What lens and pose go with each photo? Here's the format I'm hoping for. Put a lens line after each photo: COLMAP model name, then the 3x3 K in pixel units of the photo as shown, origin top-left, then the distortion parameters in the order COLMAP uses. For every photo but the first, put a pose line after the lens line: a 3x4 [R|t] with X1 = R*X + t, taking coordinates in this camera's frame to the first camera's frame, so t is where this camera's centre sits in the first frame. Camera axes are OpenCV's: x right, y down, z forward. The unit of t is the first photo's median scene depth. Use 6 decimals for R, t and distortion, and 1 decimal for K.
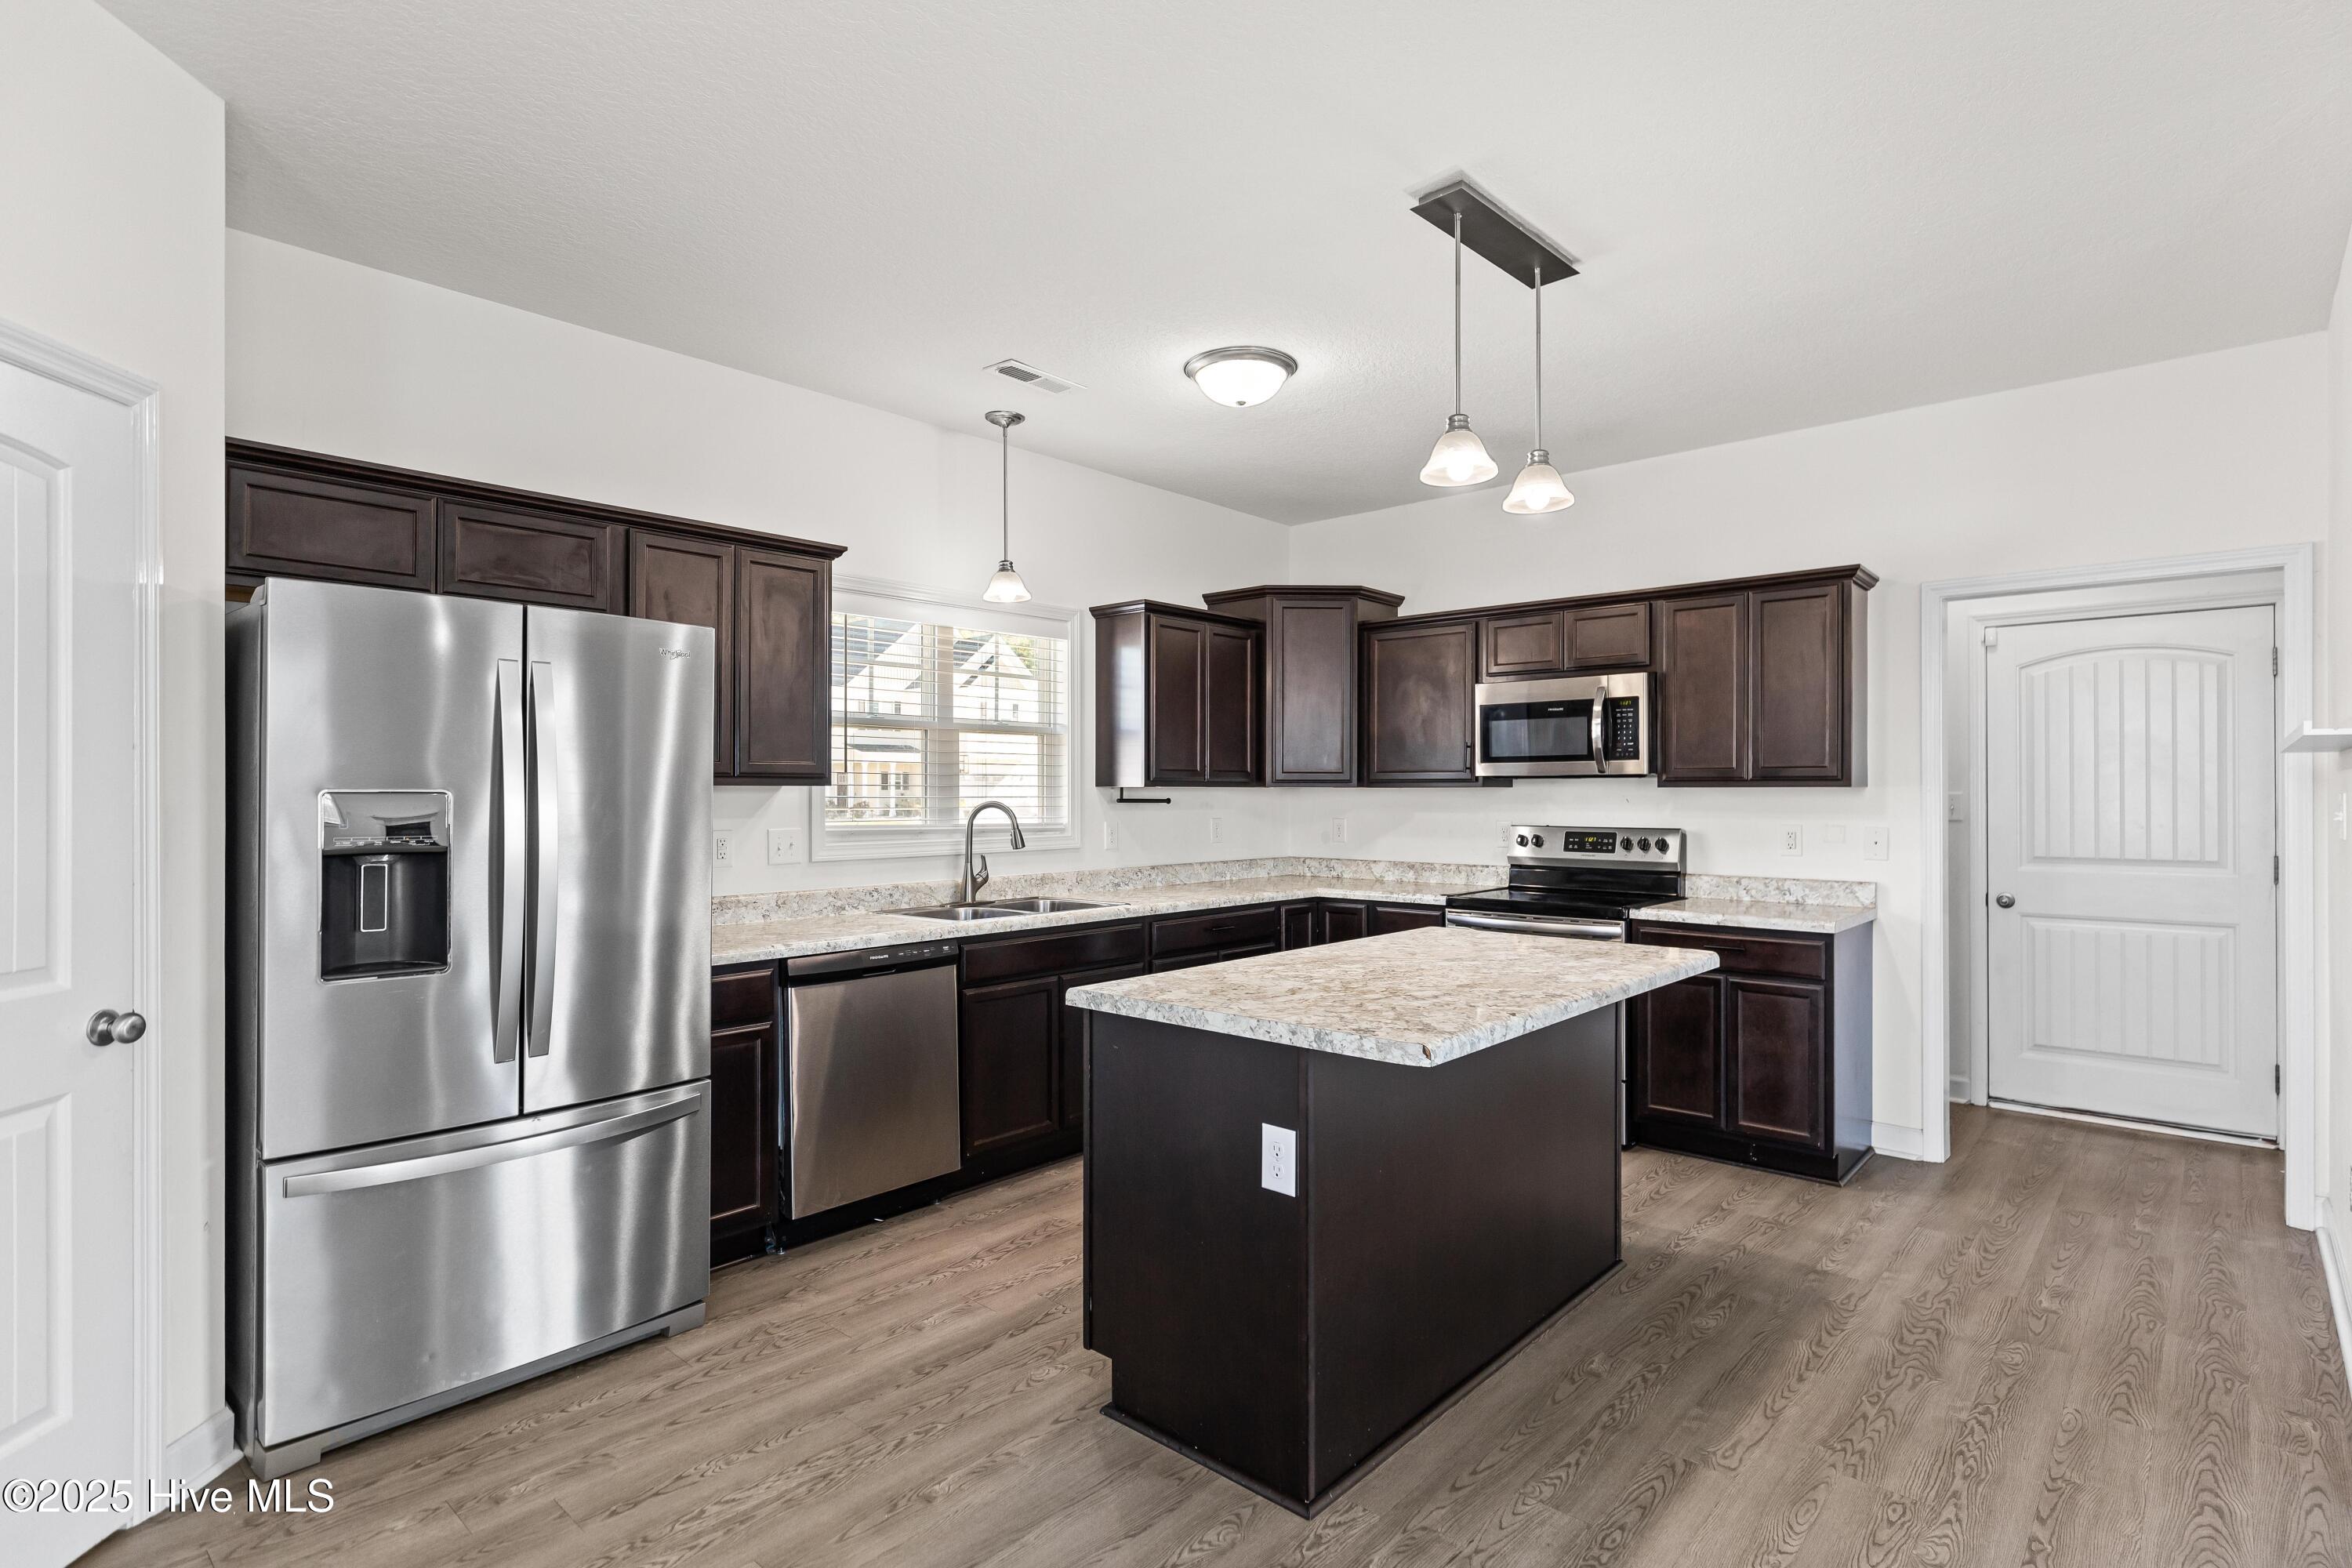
lens RADIAL K [[1169.8, 0, 1176.0], [0, 1169.8, 784.0], [0, 0, 1]] dist [-0.000403, -0.000135]
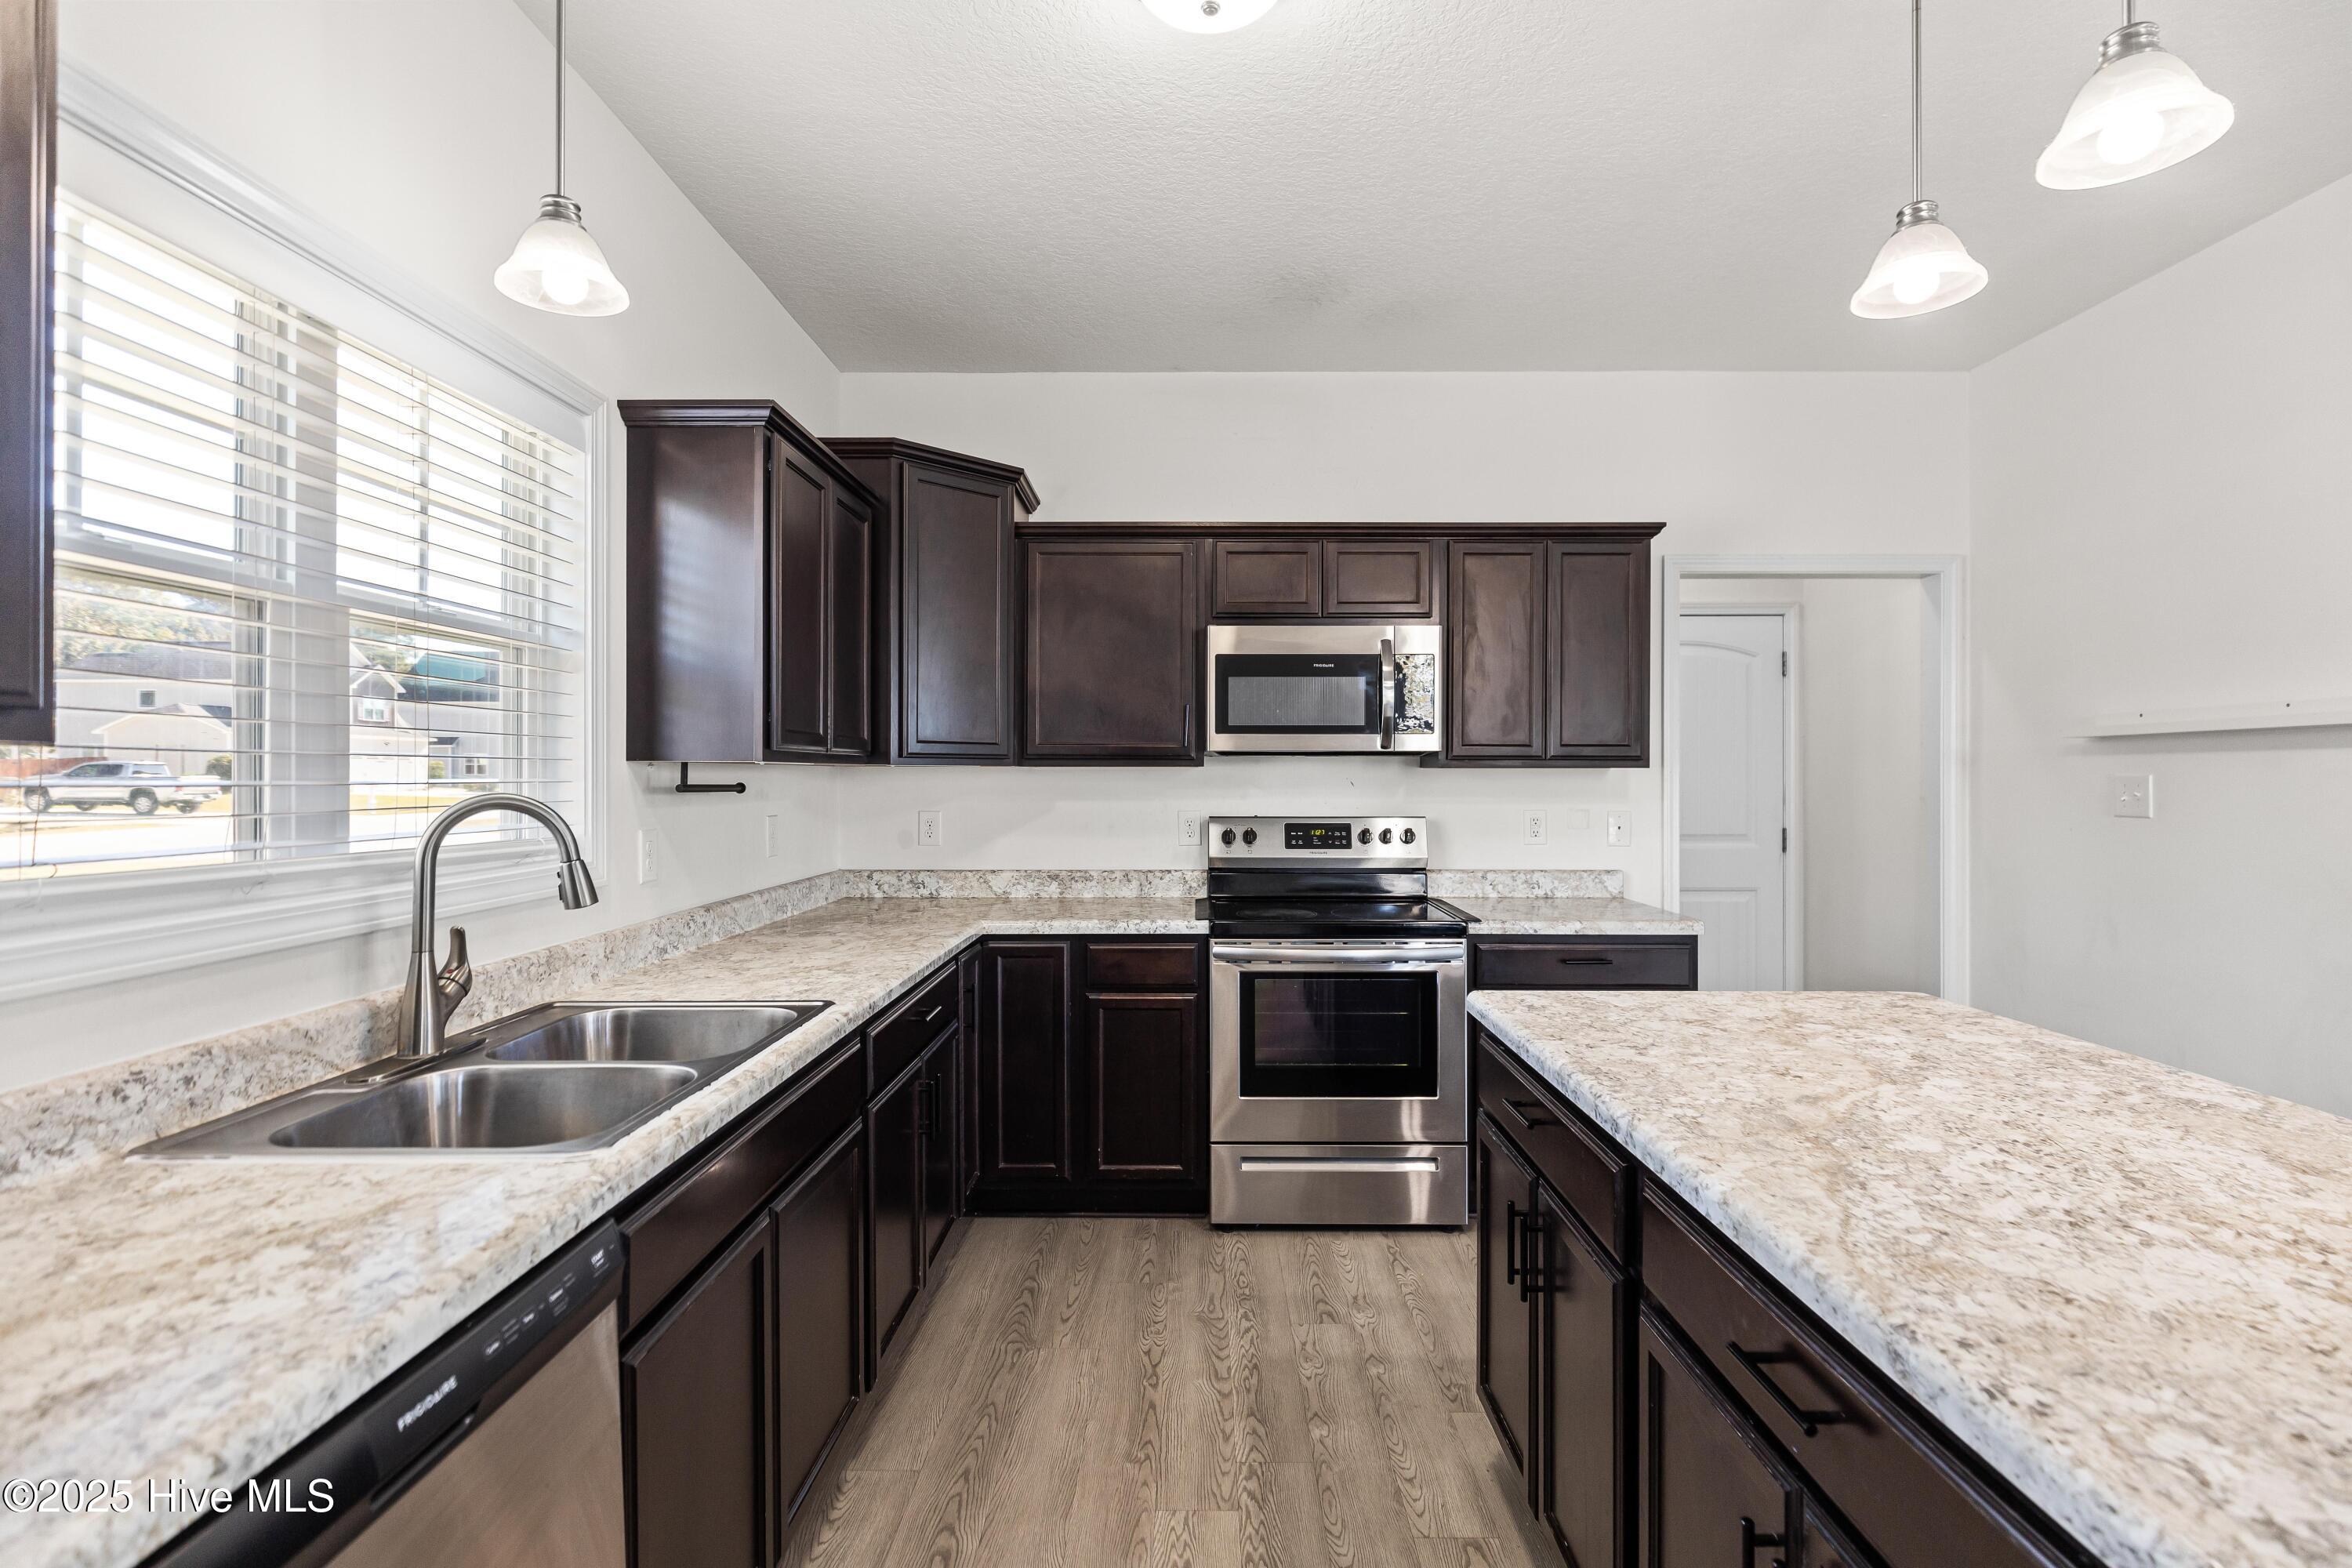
lens RADIAL K [[1075.7, 0, 1183.8], [0, 1075.7, 777.3], [0, 0, 1]] dist [-0.001162, -0.000110]
pose [[0.749913, -0.000396, 0.661537, -0.221336], [-0.004932, 0.999969, 0.006190, 0.005875], [-0.661518, -0.007905, 0.749887, 0.556944]]
